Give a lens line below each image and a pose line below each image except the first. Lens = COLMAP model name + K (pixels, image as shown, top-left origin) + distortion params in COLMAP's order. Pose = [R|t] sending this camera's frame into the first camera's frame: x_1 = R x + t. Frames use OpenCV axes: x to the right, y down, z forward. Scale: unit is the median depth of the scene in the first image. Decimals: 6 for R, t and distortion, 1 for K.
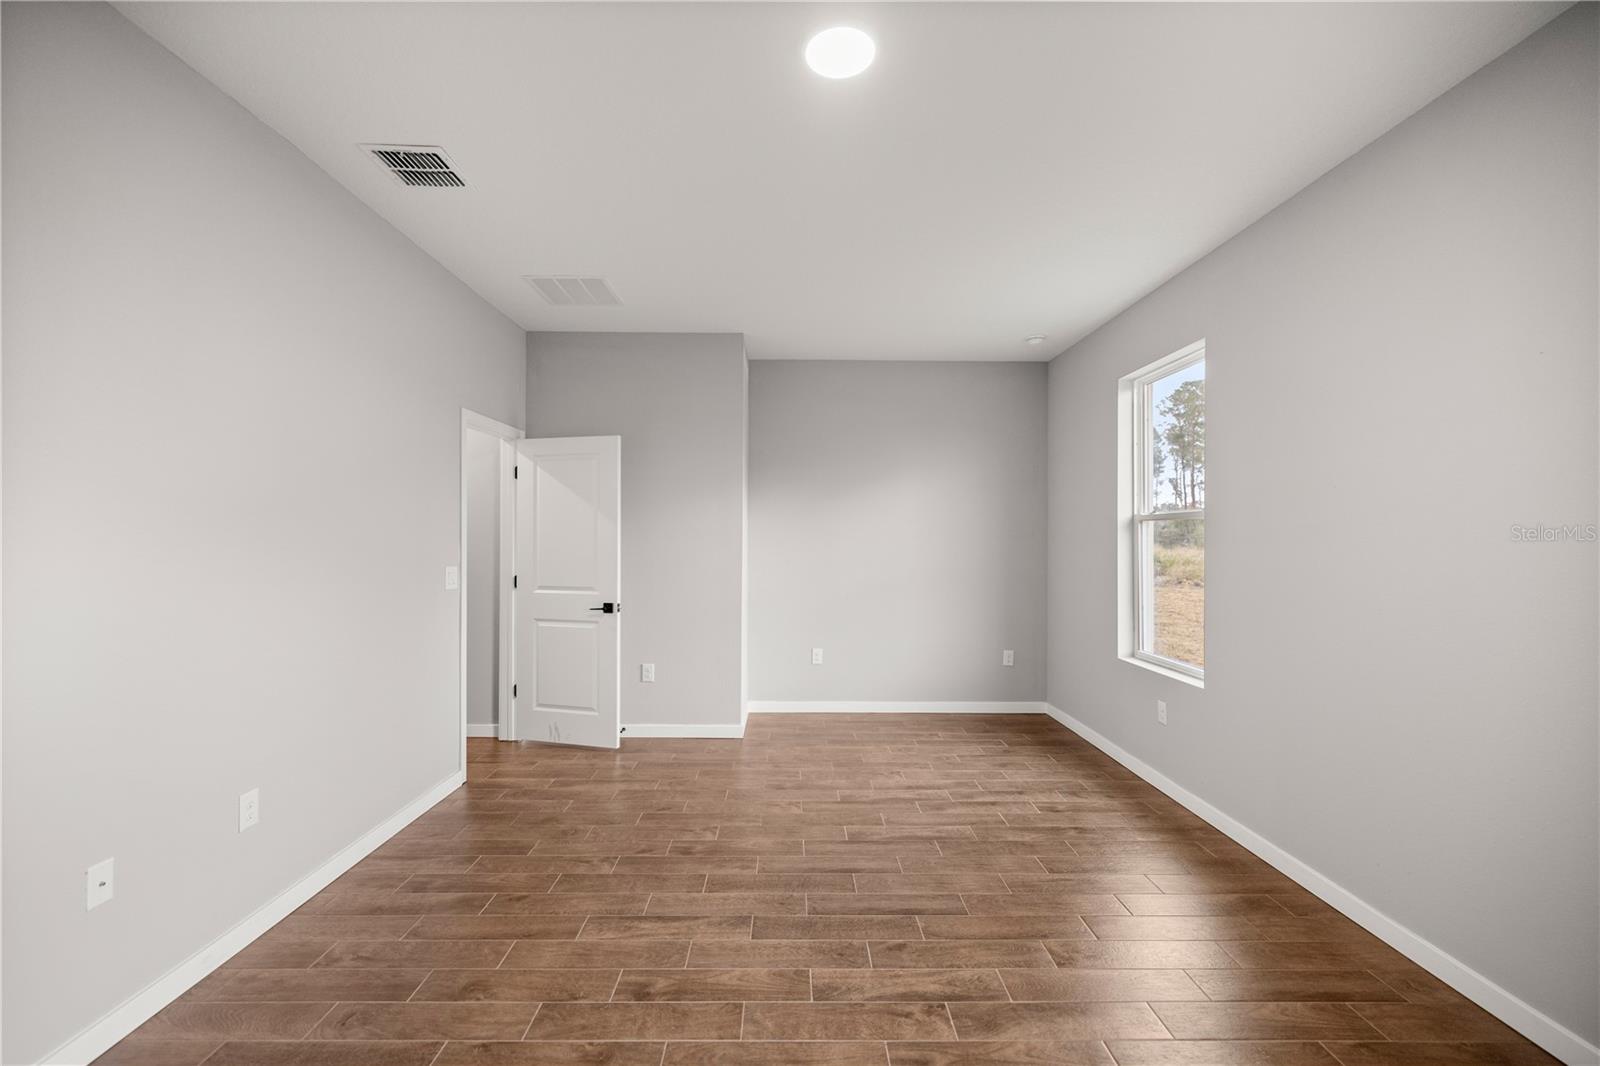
lens RADIAL K [[669.6, 0, 797.0], [0, 669.6, 540.7], [0, 0, 1]] dist [0.003474, -0.000300]
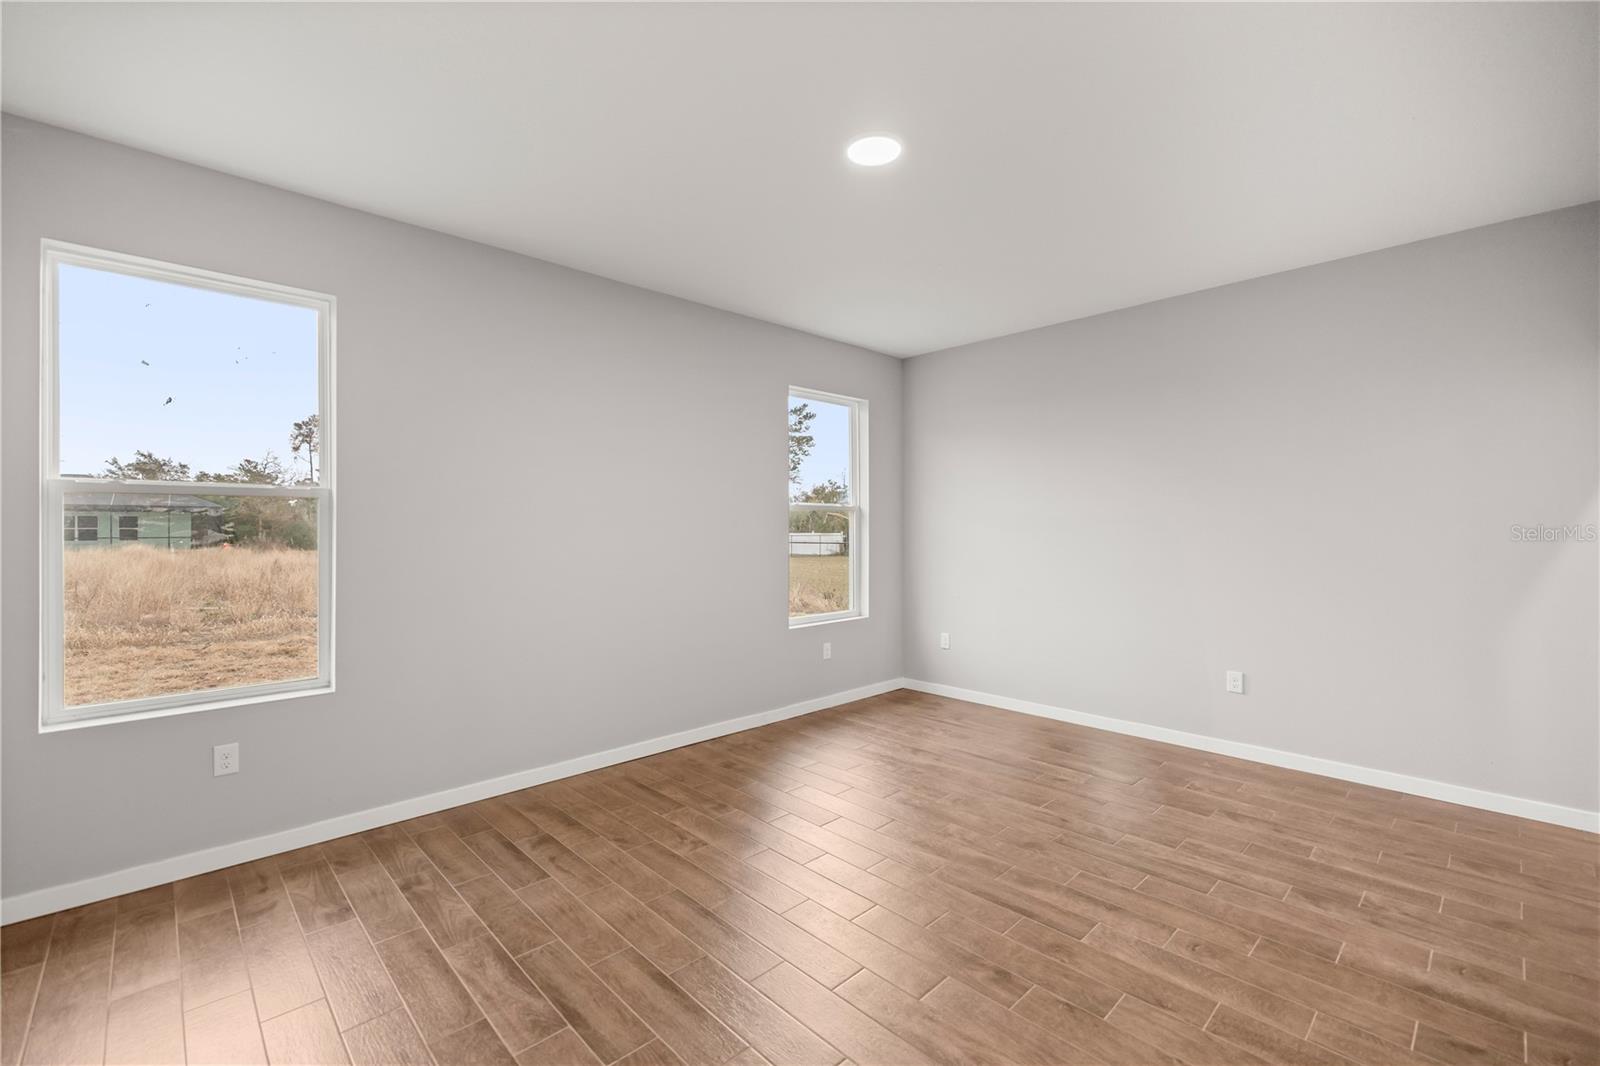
lens RADIAL K [[669.6, 0, 796.6], [0, 669.6, 524.4], [0, 0, 1]] dist [0.003474, -0.000300]
pose [[-0.677024, 0.000096, 0.735961, -0.531985], [-0.000792, 0.999999, -0.000860, 0.000406], [-0.735960, -0.001165, -0.677023, 1.332396]]
